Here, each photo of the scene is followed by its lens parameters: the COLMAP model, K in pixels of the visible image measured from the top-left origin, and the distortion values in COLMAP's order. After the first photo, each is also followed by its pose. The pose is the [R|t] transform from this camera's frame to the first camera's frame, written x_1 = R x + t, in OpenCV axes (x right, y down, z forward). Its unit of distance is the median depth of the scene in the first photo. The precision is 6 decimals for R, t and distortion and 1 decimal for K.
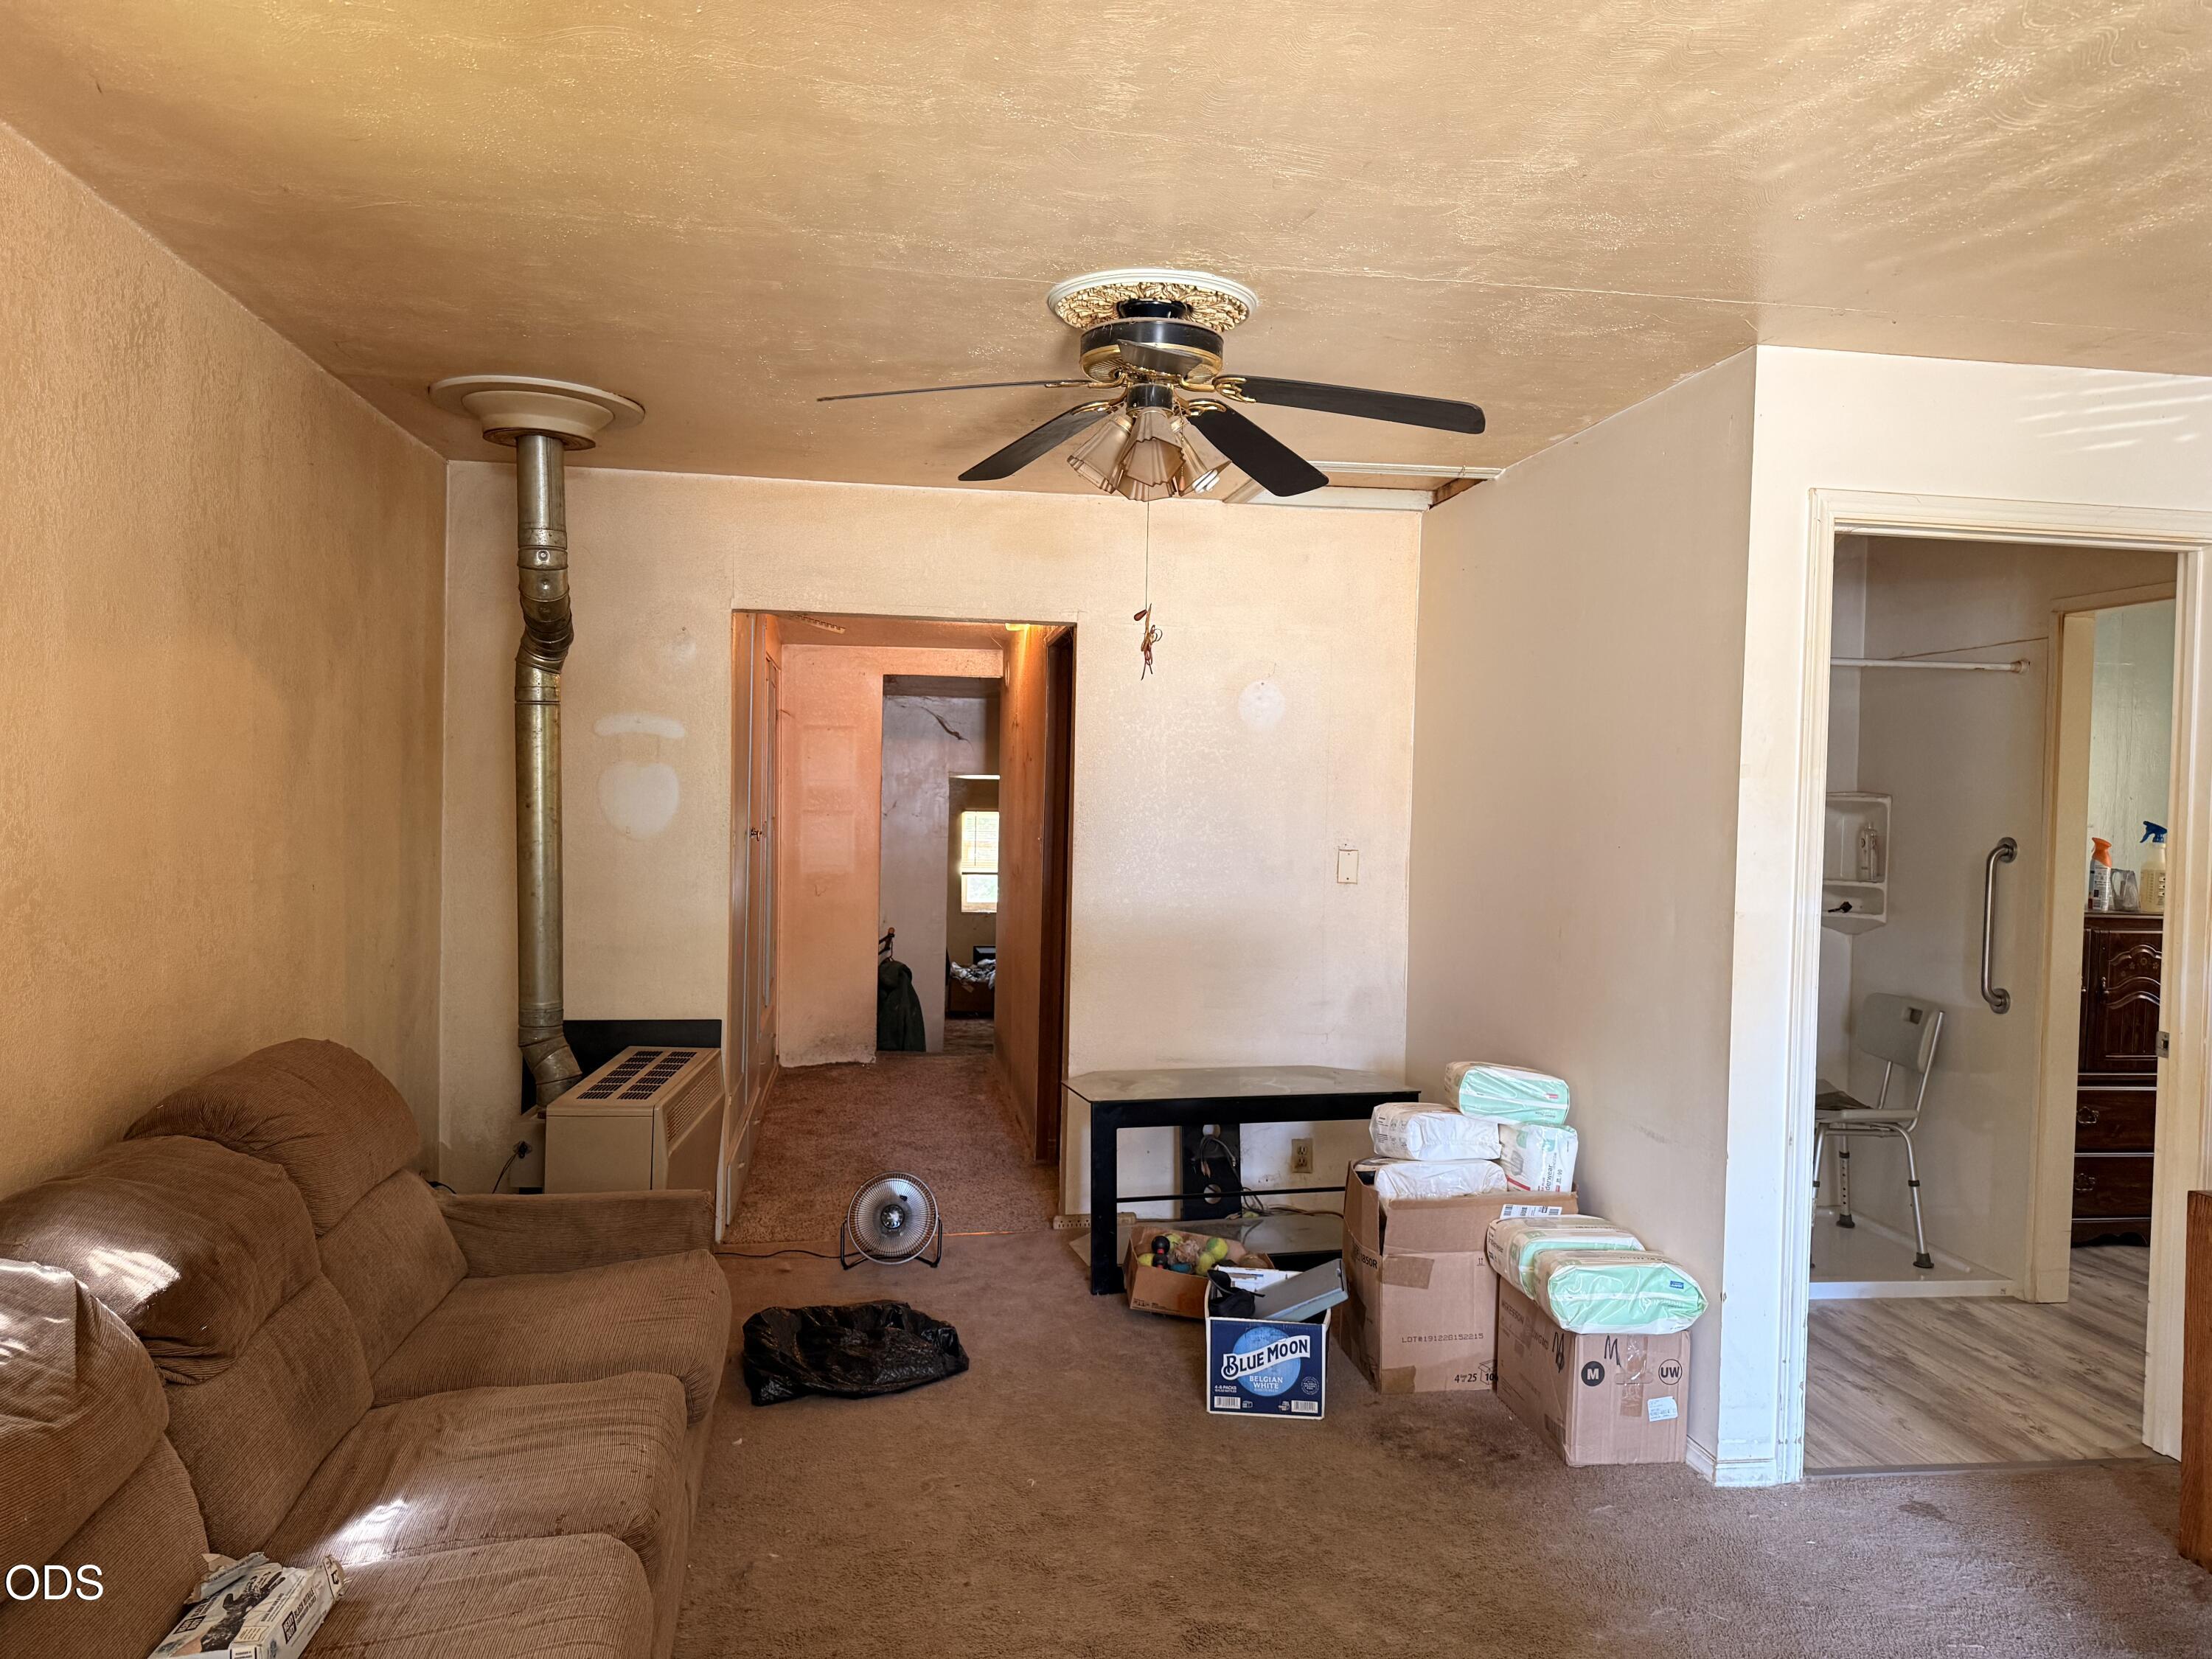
lens RADIAL K [[1567.0, 0, 1117.2], [0, 1567.0, 838.1], [0, 0, 1]] dist [0.031004, -0.001074]
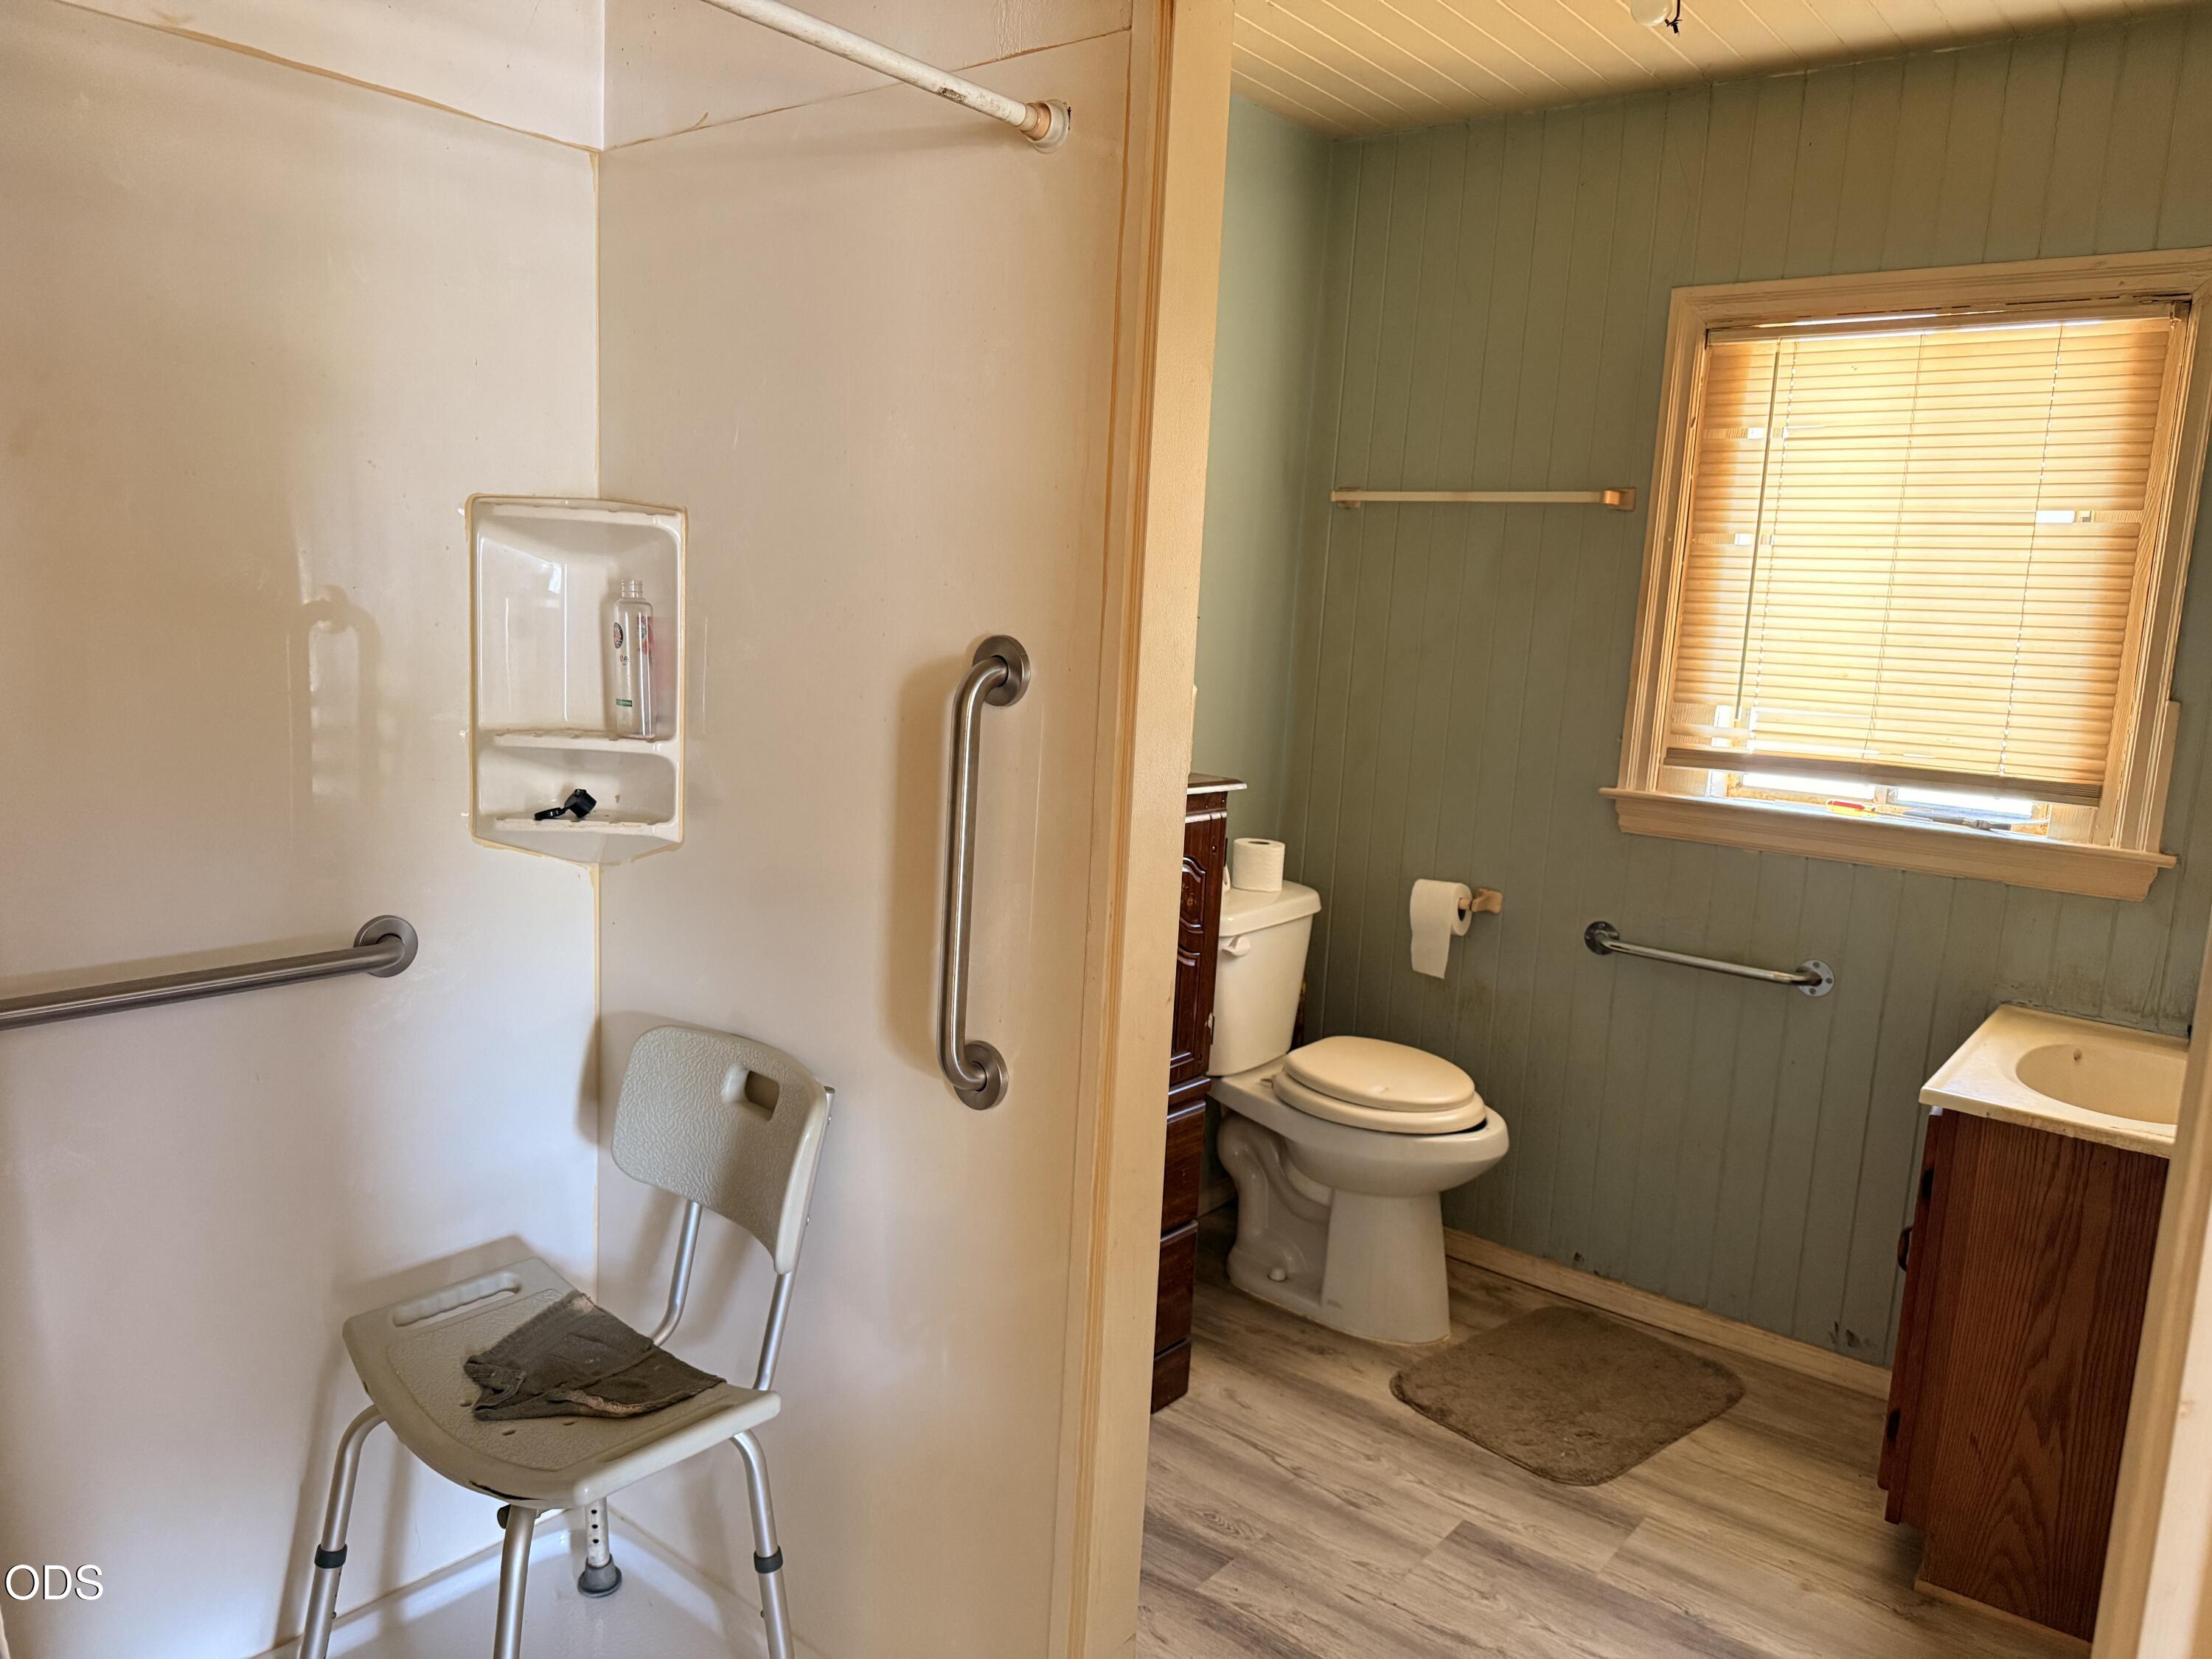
lens RADIAL K [[1567.0, 0, 1115.1], [0, 1567.0, 824.5], [0, 0, 1]] dist [0.031004, -0.001074]
pose [[0.728828, -0.088312, 0.678977, 0.302593], [-0.016809, 0.989041, 0.146684, -0.009450], [-0.684490, -0.118321, 0.719356, 0.648634]]
